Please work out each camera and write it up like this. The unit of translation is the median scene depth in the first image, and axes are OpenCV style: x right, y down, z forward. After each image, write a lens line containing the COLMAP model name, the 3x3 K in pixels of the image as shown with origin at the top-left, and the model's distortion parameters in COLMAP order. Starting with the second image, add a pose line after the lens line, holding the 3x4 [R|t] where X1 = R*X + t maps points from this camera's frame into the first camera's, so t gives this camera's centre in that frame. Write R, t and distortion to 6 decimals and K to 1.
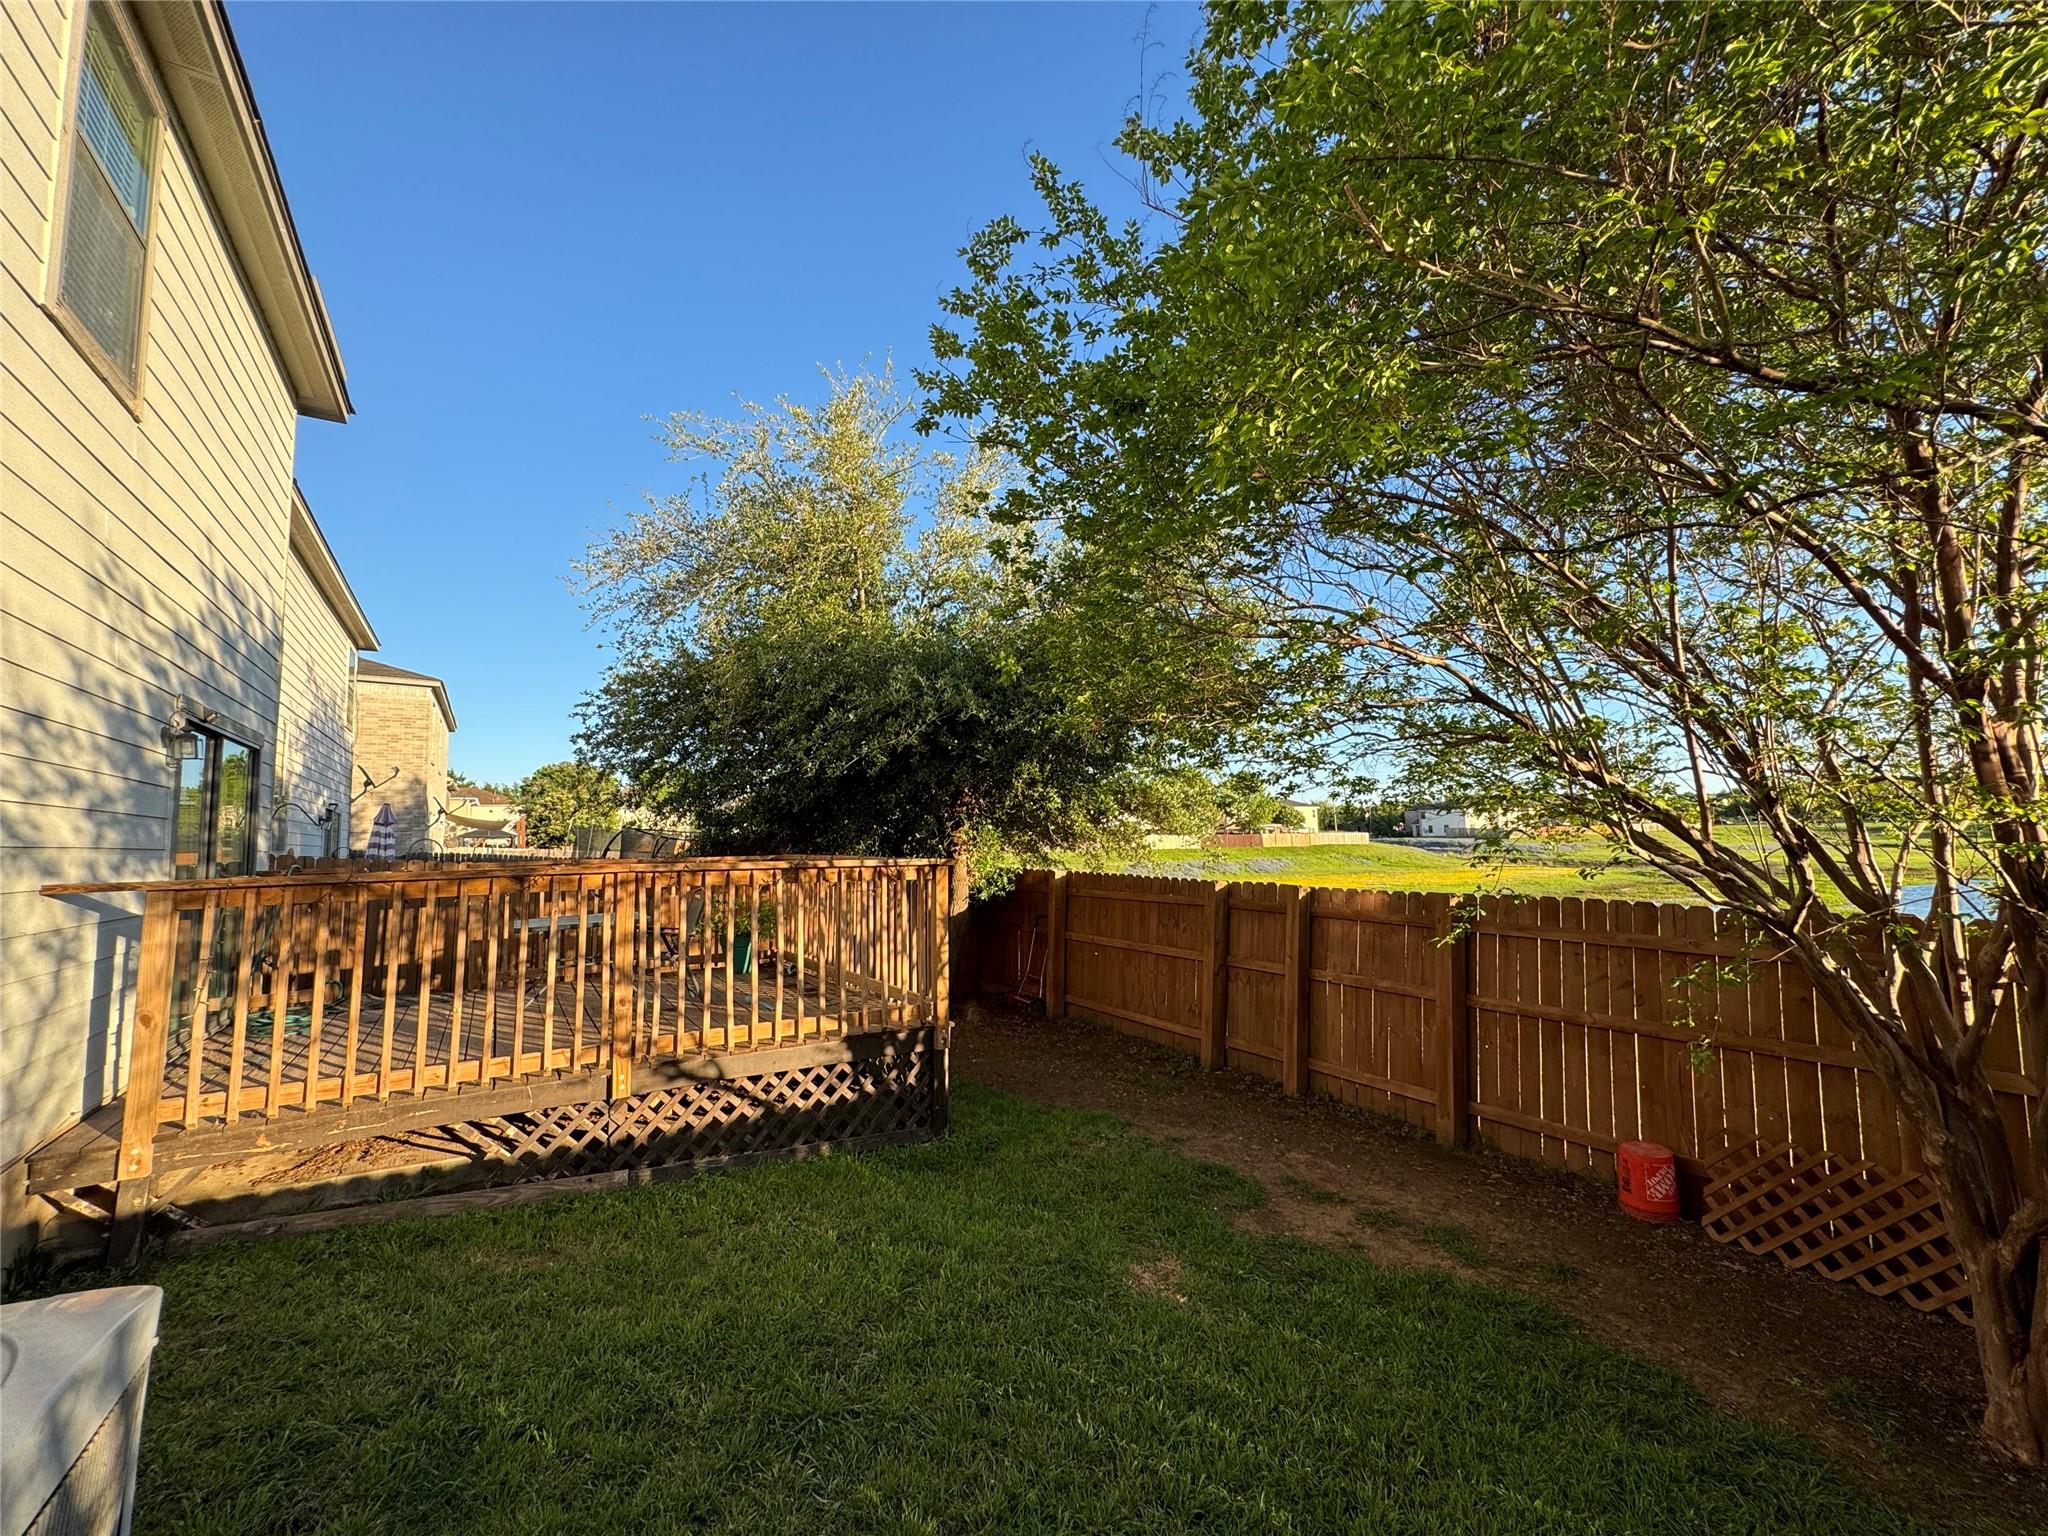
lens RADIAL K [[823.6, 0, 1024.0], [0, 823.6, 768.0], [0, 0, 1]] dist [-0.003408, -0.000192]
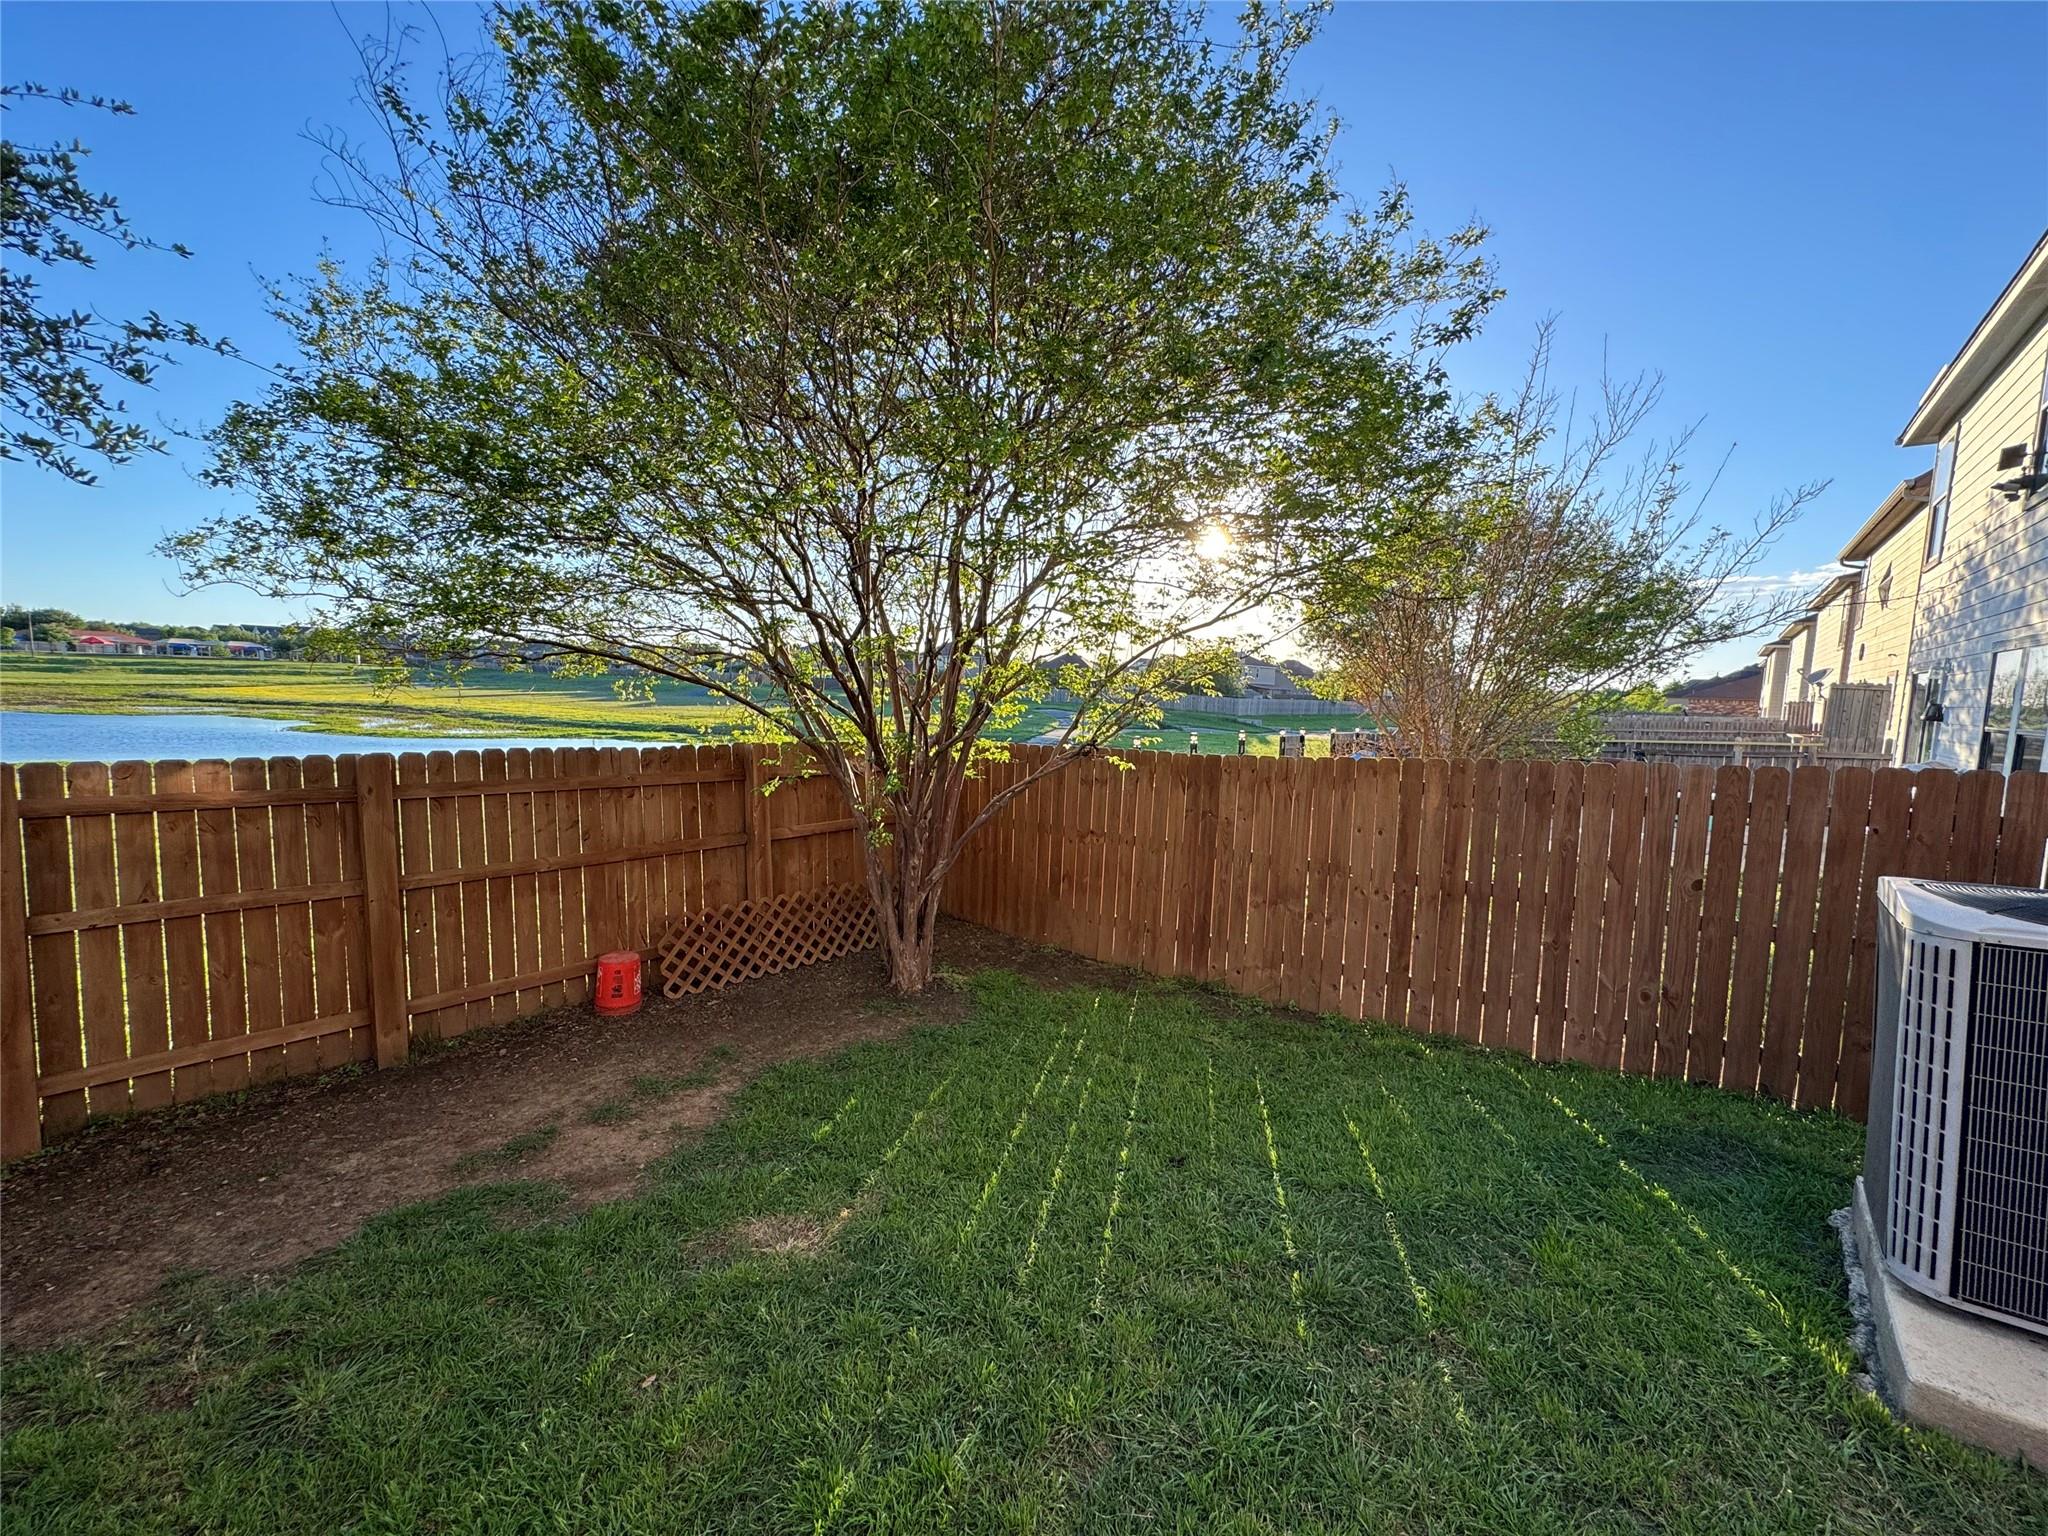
lens RADIAL K [[823.6, 0, 1024.0], [0, 823.6, 768.0], [0, 0, 1]] dist [-0.003408, -0.000192]
pose [[-0.297090, -0.083138, 0.951223, -0.472501], [-0.108314, 0.992706, 0.052935, 0.072021], [-0.948686, -0.087304, -0.303928, 0.796675]]
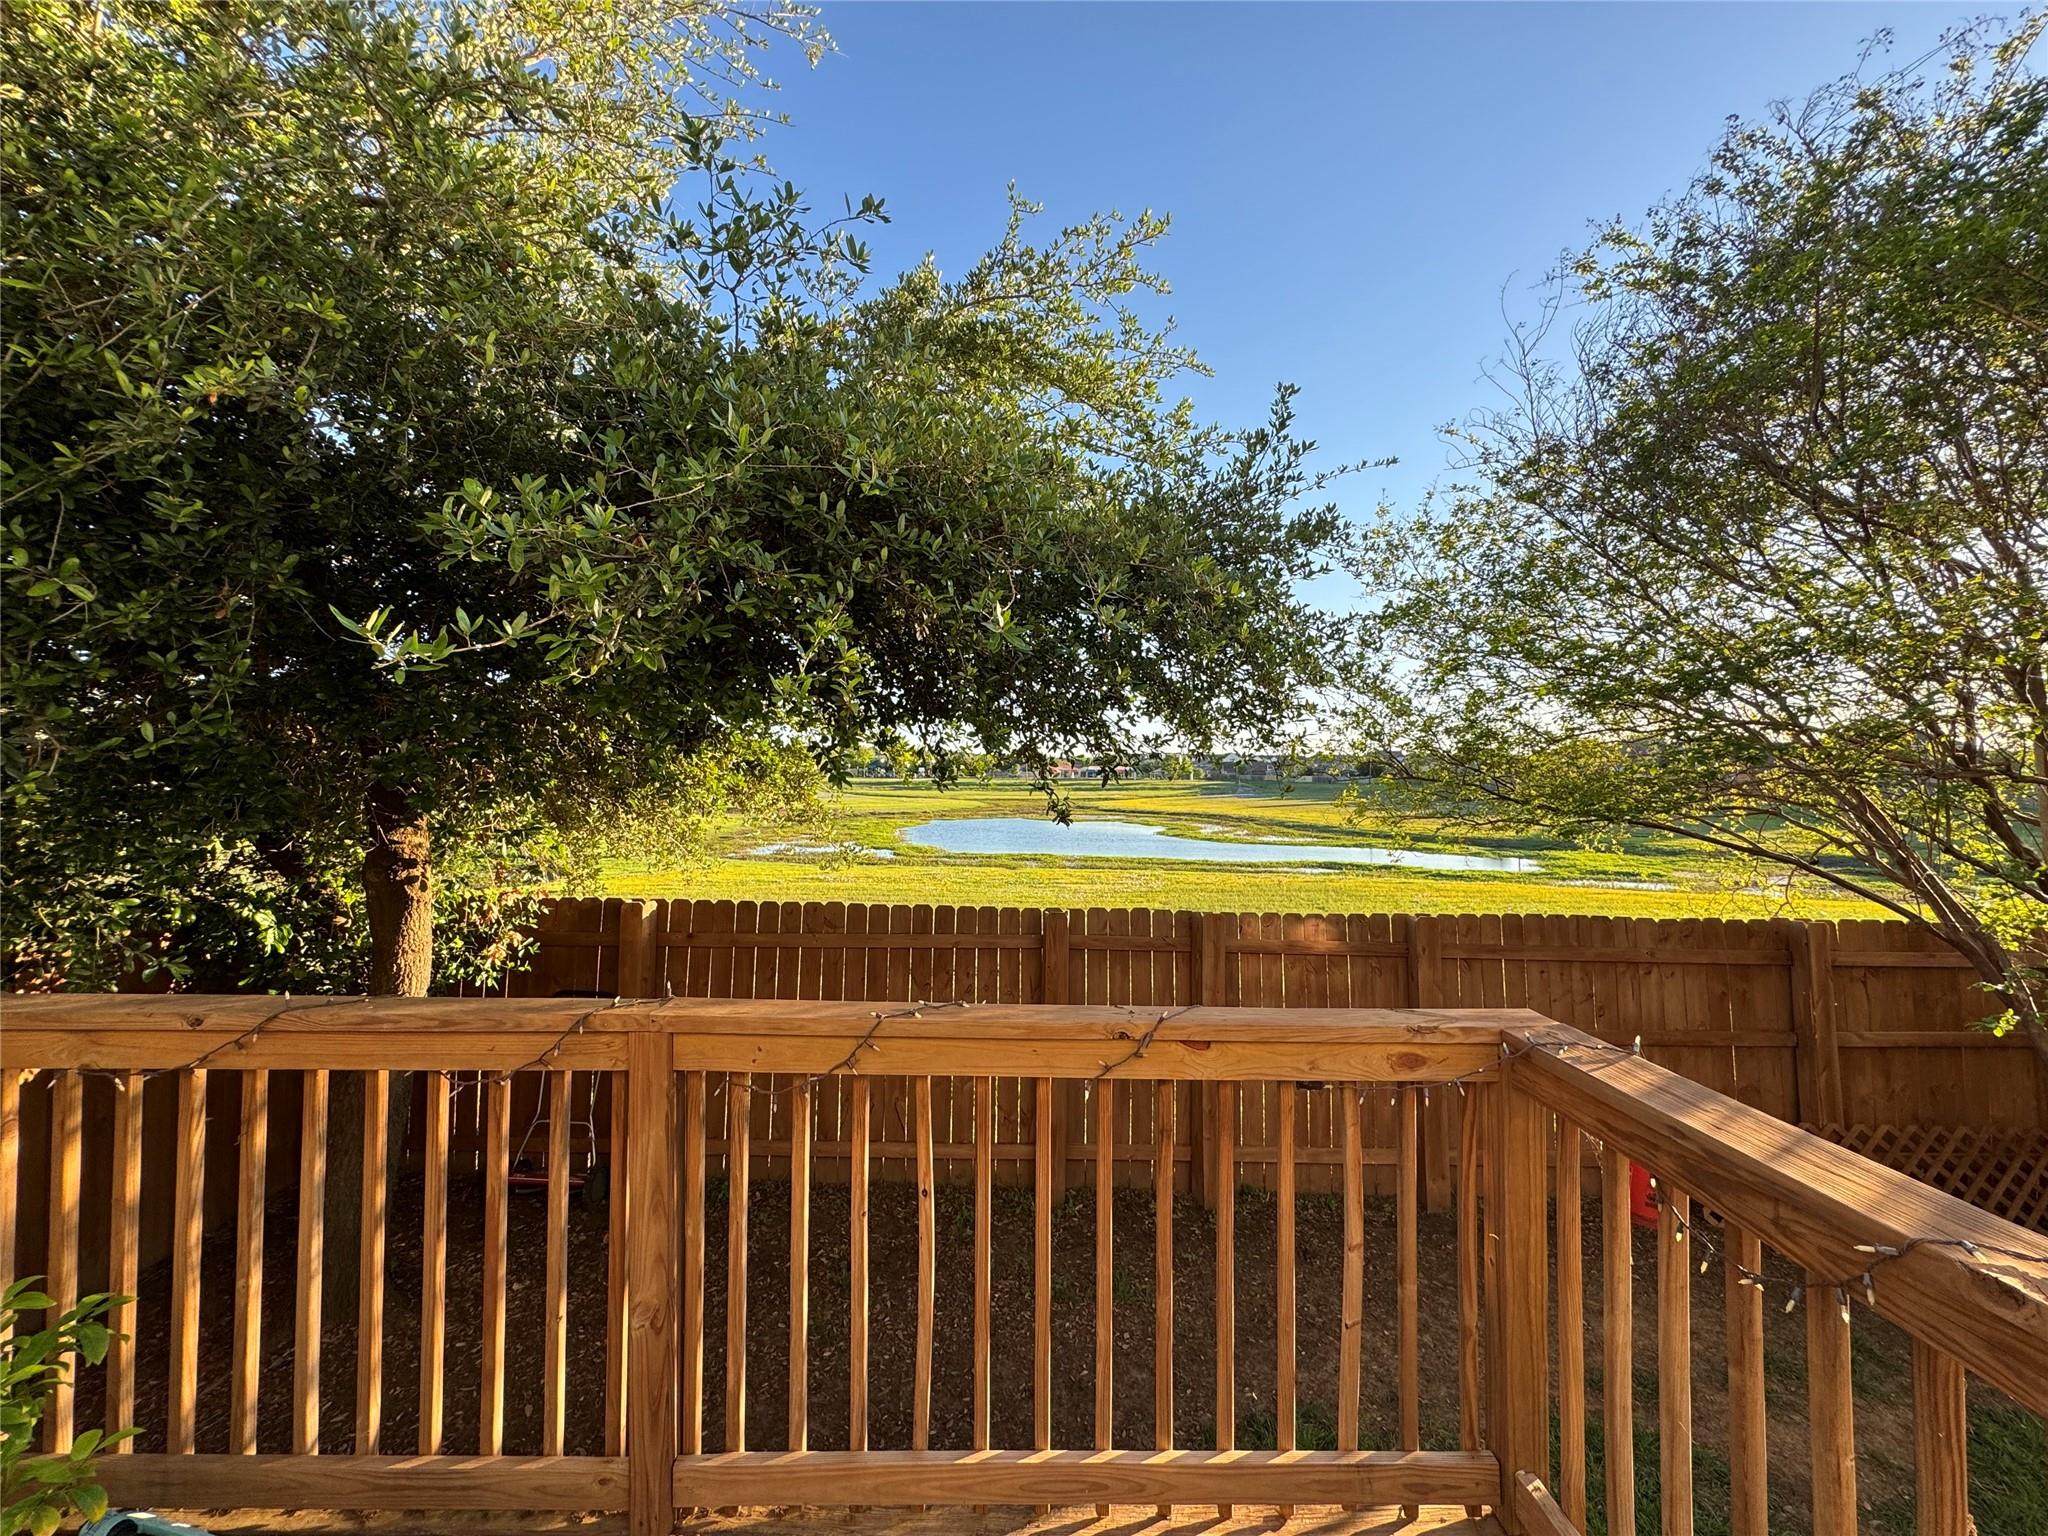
lens RADIAL K [[823.6, 0, 1024.0], [0, 823.6, 768.0], [0, 0, 1]] dist [-0.003408, -0.000192]
pose [[0.544393, 0.035305, 0.838087, -0.527463], [-0.088125, 0.995992, 0.015286, 0.026802], [-0.834189, -0.082178, 0.545322, 1.083885]]
